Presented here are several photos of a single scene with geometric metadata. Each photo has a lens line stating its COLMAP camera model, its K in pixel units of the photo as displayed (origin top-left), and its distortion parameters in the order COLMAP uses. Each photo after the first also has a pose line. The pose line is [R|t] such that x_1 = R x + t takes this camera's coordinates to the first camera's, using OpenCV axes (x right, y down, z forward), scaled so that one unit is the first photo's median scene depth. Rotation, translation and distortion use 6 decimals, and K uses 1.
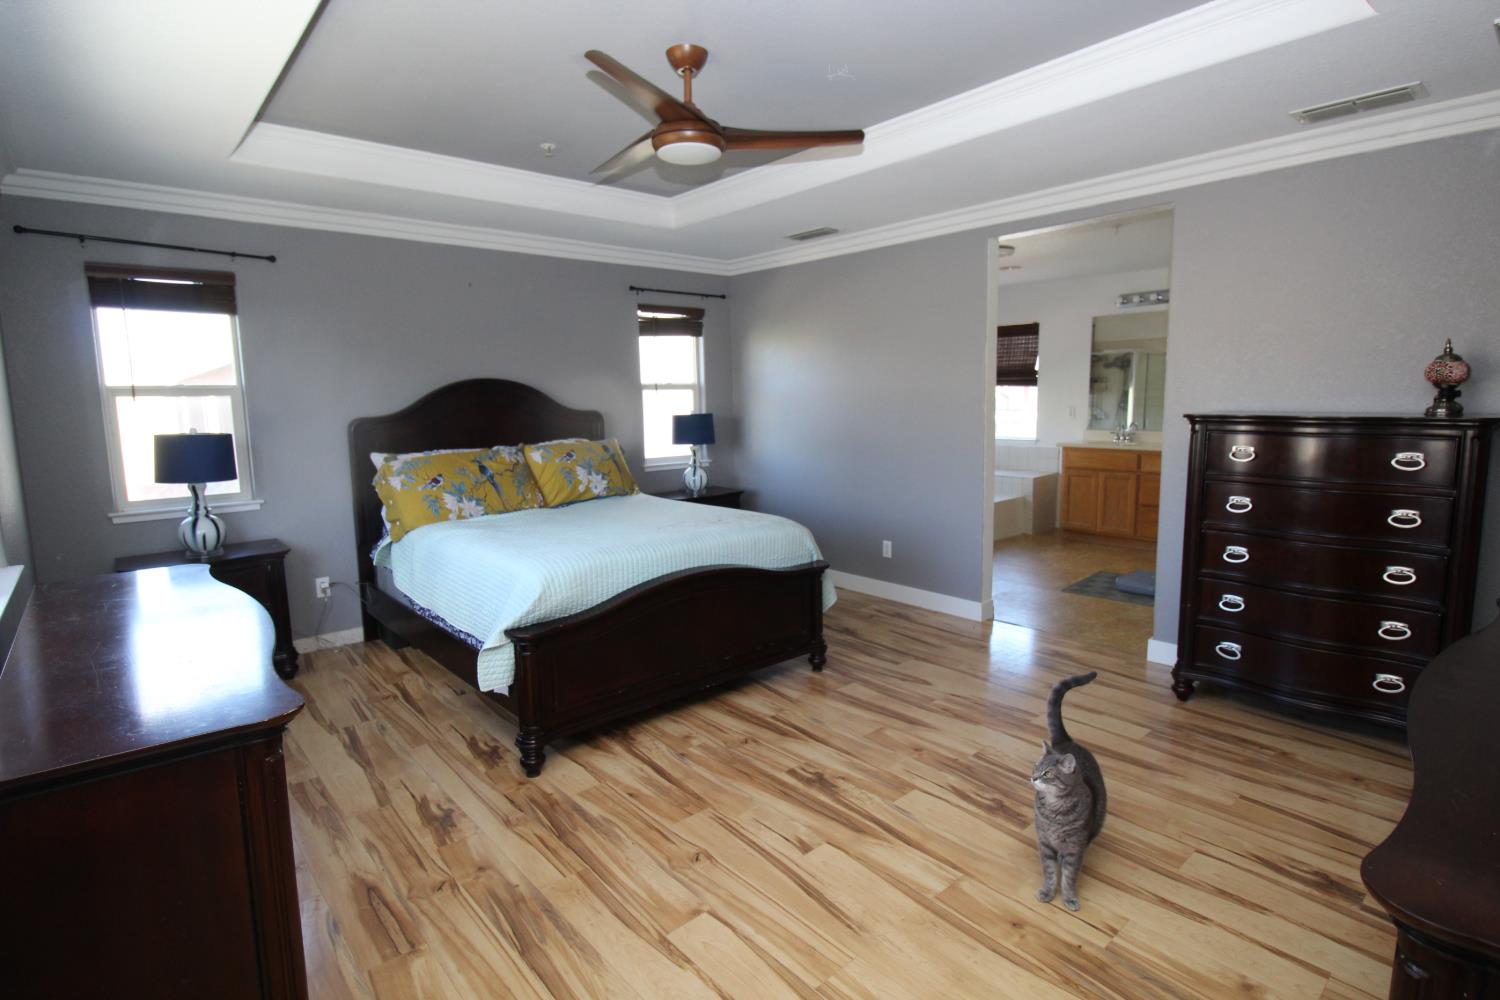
lens RADIAL K [[755.6, 0, 758.8], [0, 755.6, 492.4], [0, 0, 1]] dist [-0.004922, -0.000596]
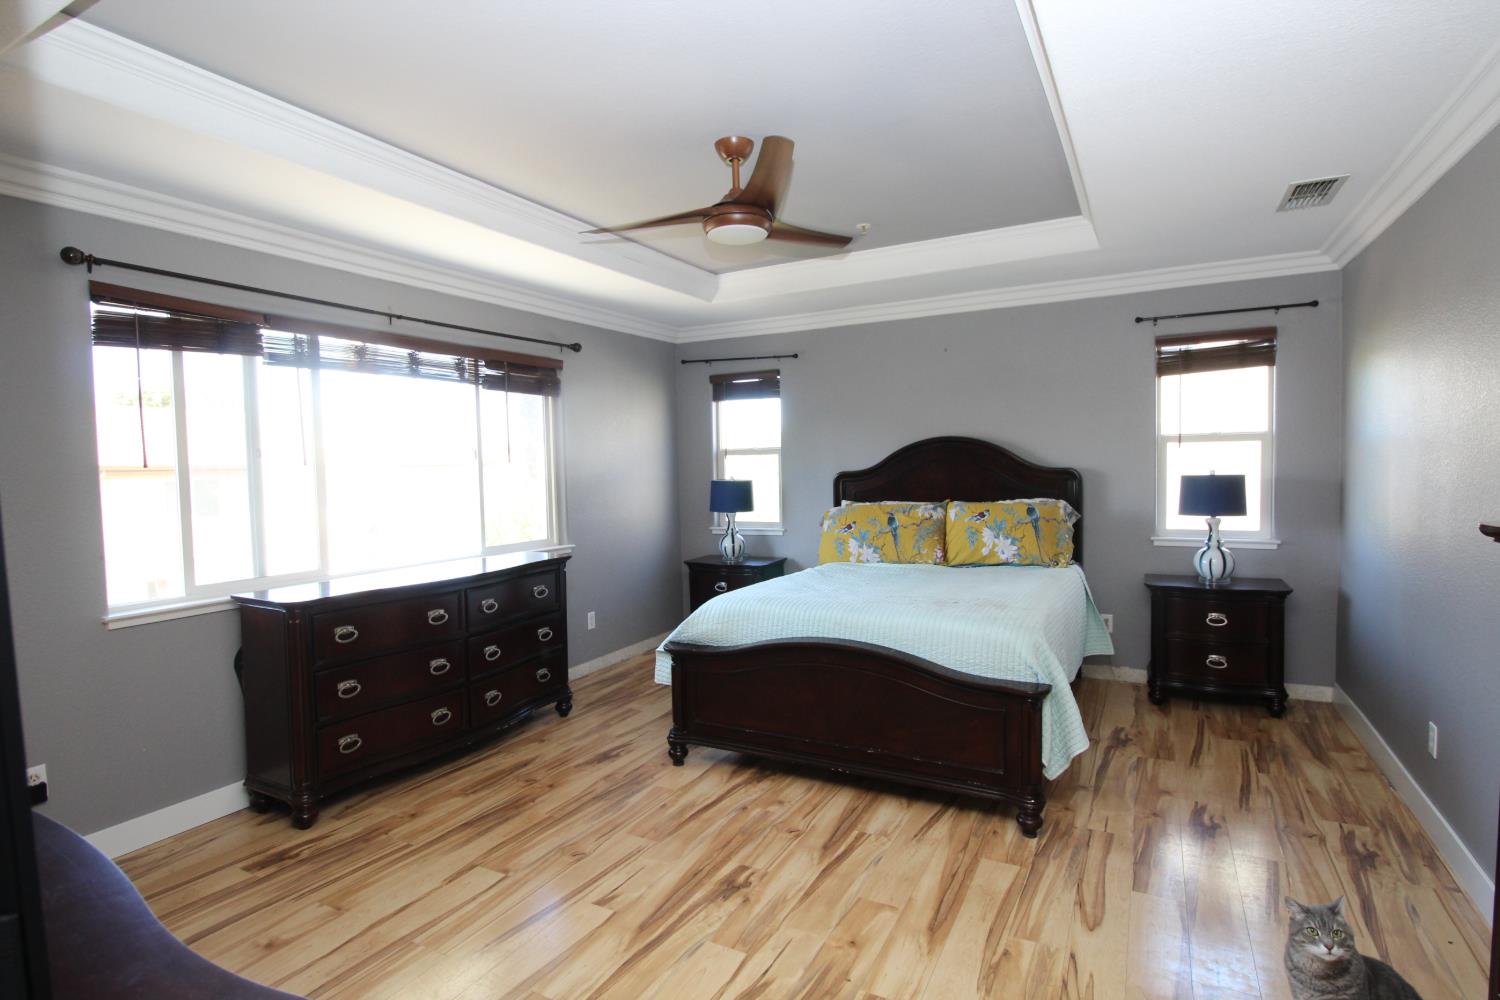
lens RADIAL K [[755.6, 0, 761.4], [0, 755.6, 505.6], [0, 0, 1]] dist [-0.004922, -0.000596]
pose [[0.350506, 0.070509, -0.933903, 0.676456], [-0.100273, 0.994256, 0.037432, -0.085981], [0.931177, 0.080525, 0.355563, 0.494620]]
